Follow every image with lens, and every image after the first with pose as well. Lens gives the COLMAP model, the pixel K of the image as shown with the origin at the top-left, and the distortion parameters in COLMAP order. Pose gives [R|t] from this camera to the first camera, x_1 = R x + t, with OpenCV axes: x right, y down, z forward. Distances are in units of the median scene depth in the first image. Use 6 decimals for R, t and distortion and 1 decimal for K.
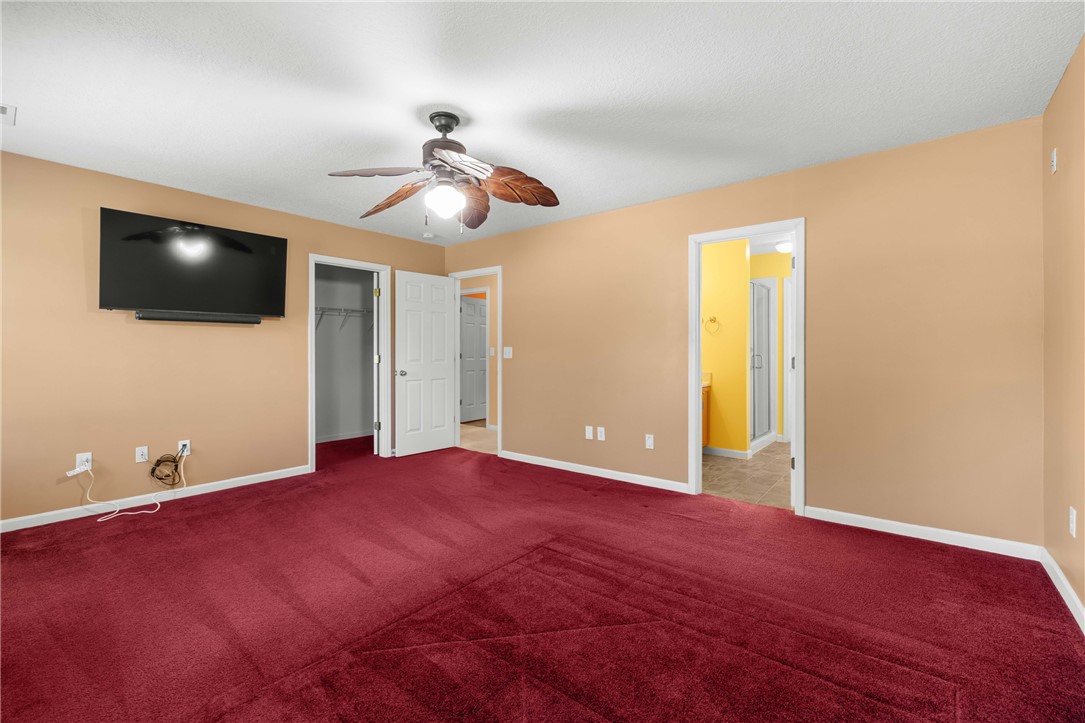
lens RADIAL K [[466.9, 0, 536.2], [0, 466.9, 358.2], [0, 0, 1]] dist [0.000440, -0.000006]
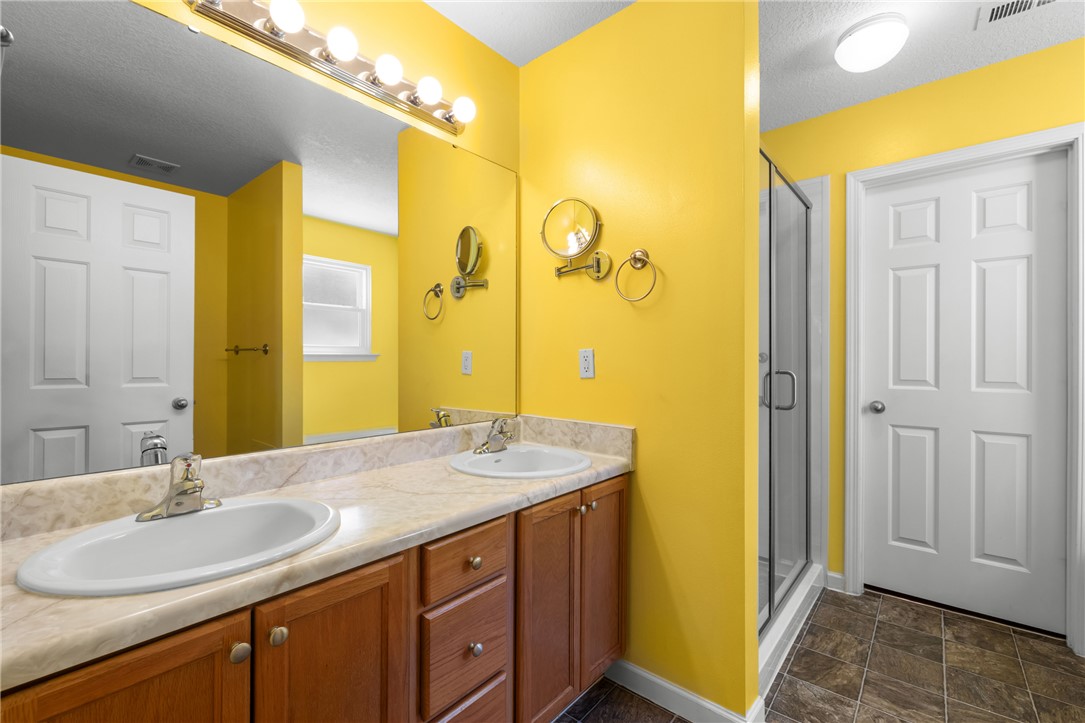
lens RADIAL K [[466.9, 0, 536.2], [0, 466.9, 358.2], [0, 0, 1]] dist [0.000440, -0.000006]
pose [[0.999903, 0.003463, -0.013464, 0.292653], [-0.003641, 0.999906, -0.013221, -0.011793], [0.013417, 0.013269, 0.999822, 0.640678]]
